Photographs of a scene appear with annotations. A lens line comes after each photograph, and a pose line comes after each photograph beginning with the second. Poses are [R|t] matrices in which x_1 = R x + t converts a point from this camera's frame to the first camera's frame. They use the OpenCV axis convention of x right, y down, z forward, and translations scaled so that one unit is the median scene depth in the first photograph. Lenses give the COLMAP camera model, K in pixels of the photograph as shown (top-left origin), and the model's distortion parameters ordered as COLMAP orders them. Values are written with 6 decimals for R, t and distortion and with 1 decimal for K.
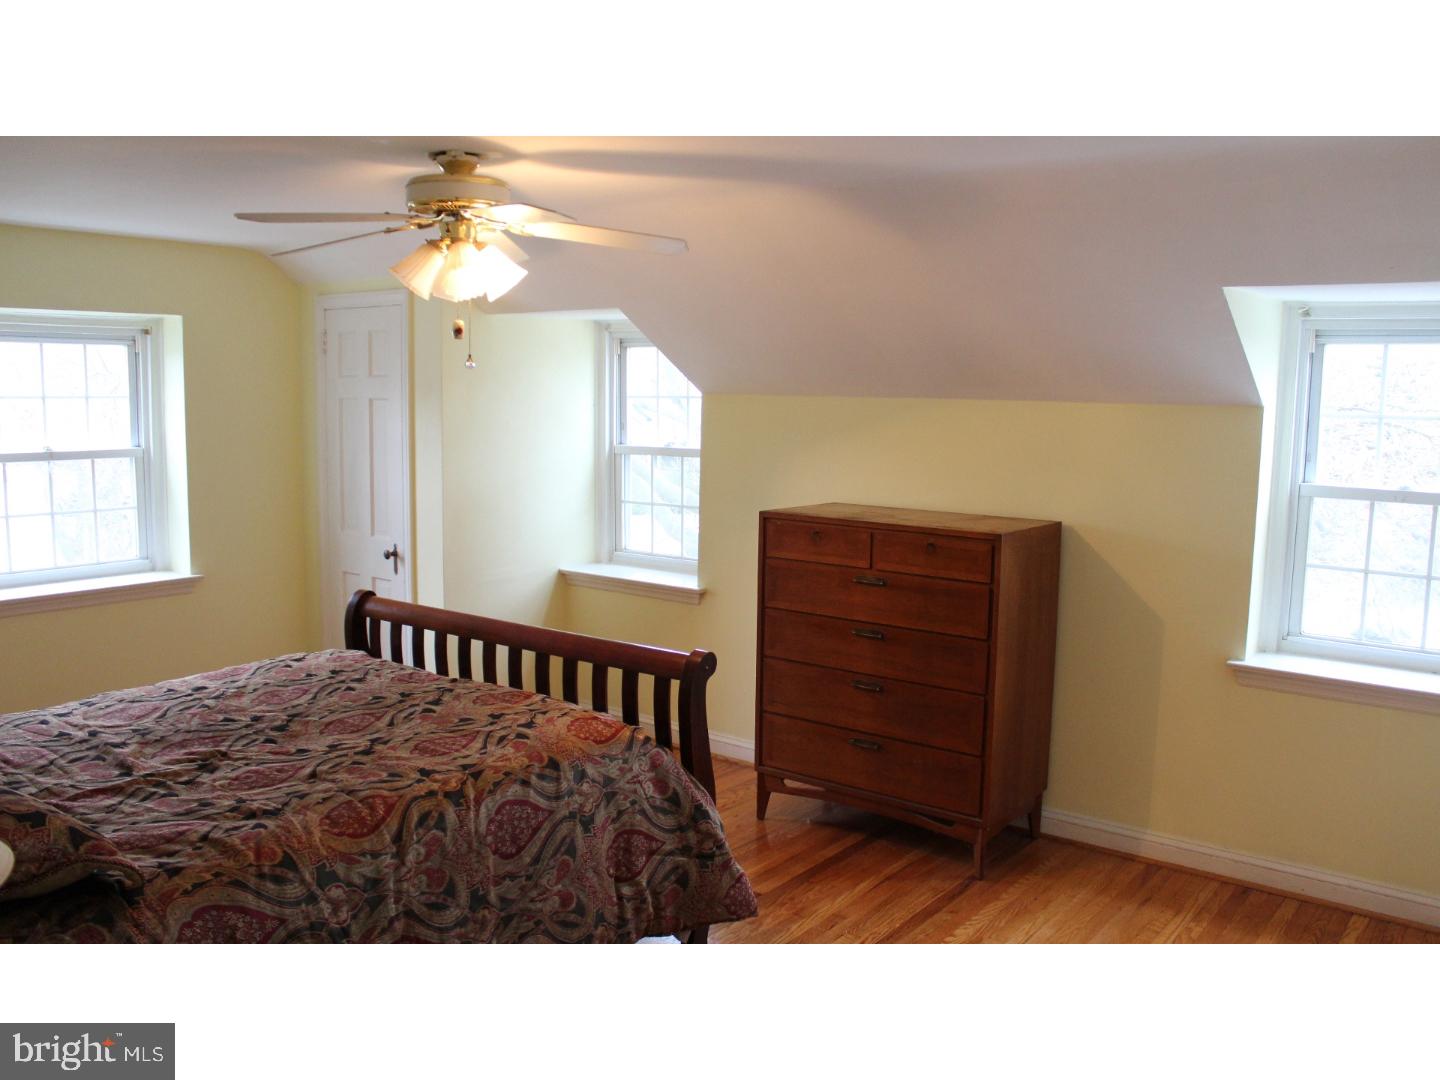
lens RADIAL K [[1195.5, 0, 720.0], [0, 1195.5, 540.0], [0, 0, 1]] dist [-0.190531, 0.181264]
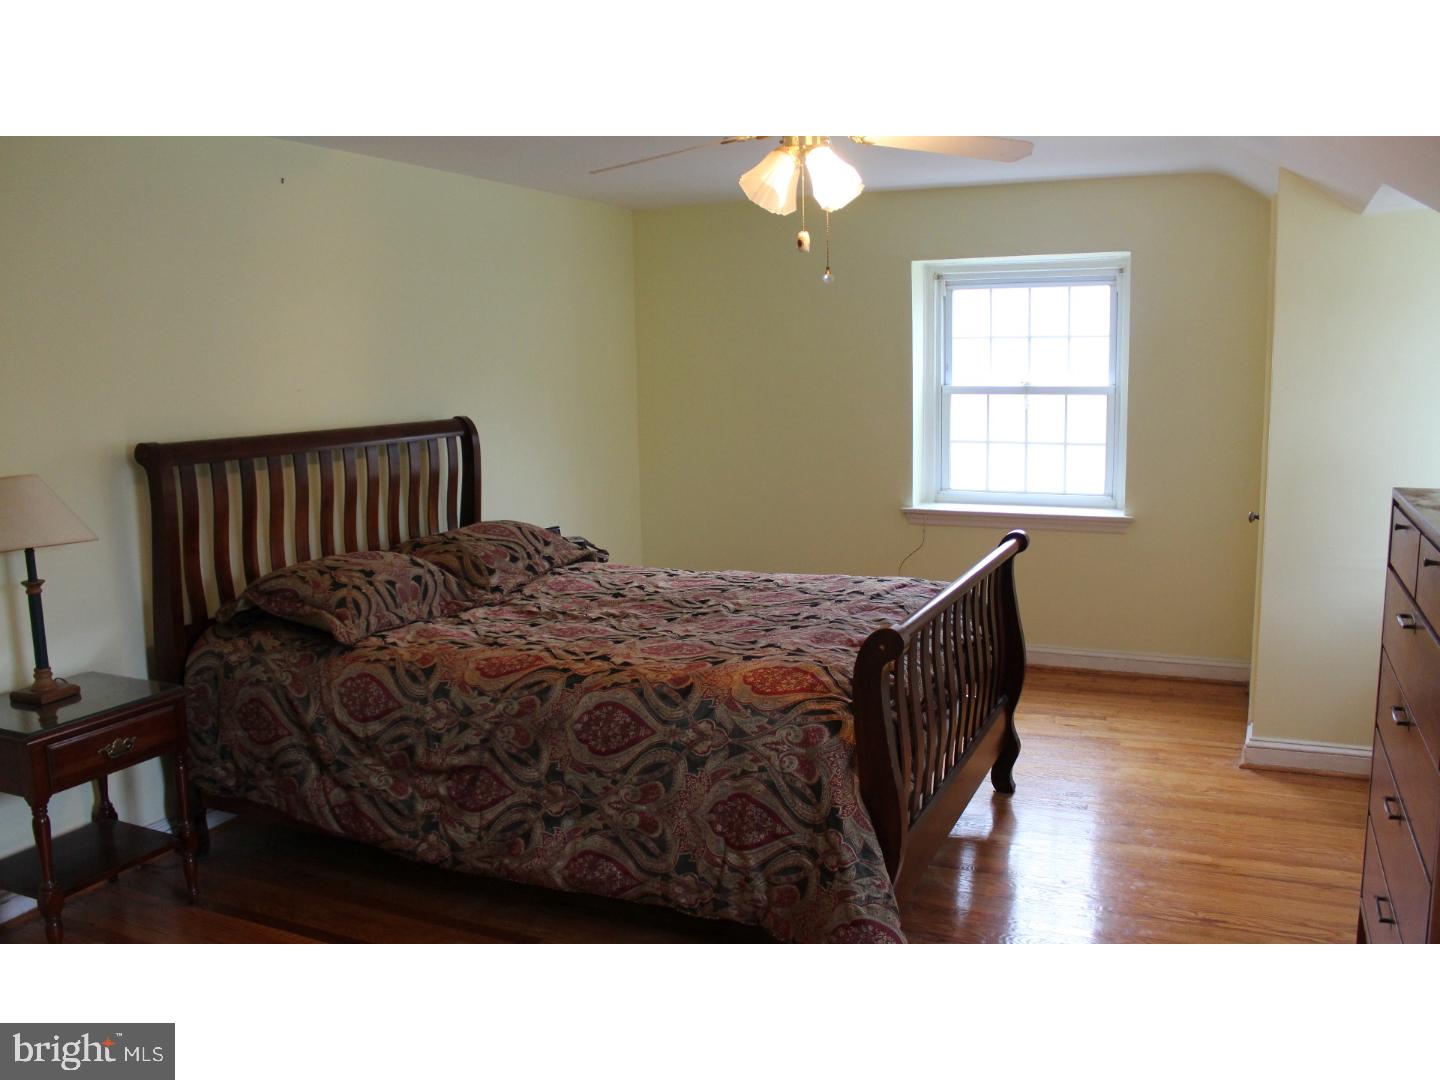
lens RADIAL K [[1195.5, 0, 720.0], [0, 1195.5, 540.0], [0, 0, 1]] dist [-0.190531, 0.181264]
pose [[0.223156, 0.127978, -0.966345, 0.756830], [-0.102395, 0.988937, 0.107325, -0.037132], [0.969390, 0.074999, 0.233791, 0.762888]]
